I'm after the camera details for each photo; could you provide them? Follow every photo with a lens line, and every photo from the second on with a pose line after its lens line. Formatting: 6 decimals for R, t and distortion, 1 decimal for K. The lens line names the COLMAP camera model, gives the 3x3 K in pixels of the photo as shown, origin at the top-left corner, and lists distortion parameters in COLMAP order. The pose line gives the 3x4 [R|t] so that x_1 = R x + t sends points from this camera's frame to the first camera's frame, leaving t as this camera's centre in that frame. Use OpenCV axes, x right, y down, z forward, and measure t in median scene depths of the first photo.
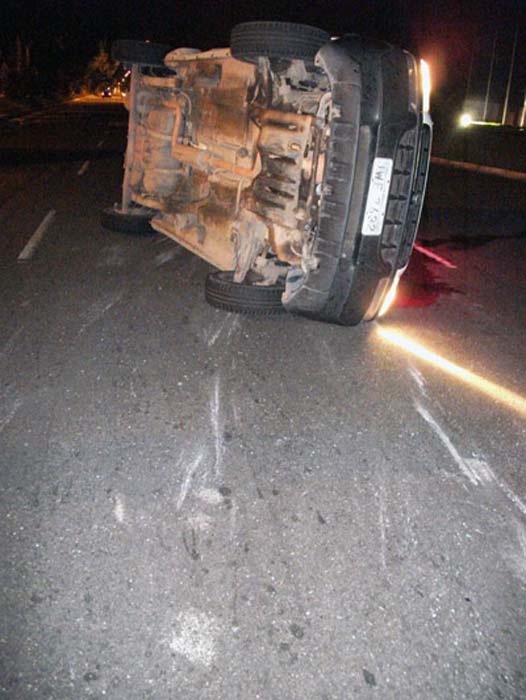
lens RADIAL K [[685.6, 0, 263.0], [0, 685.6, 350.0], [0, 0, 1]] dist [-0.117404, 0.024784]
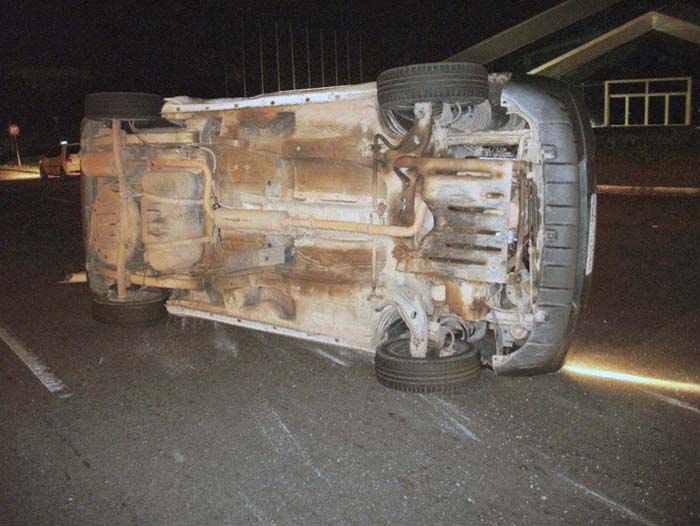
lens RADIAL K [[685.6, 0, 350.0], [0, 685.6, 263.0], [0, 0, 1]] dist [-0.117404, 0.024784]
pose [[0.872578, -0.181858, 0.453361, -0.380705], [0.249270, 0.963949, -0.093095, -0.122410], [-0.420087, 0.194242, 0.886452, 0.204813]]
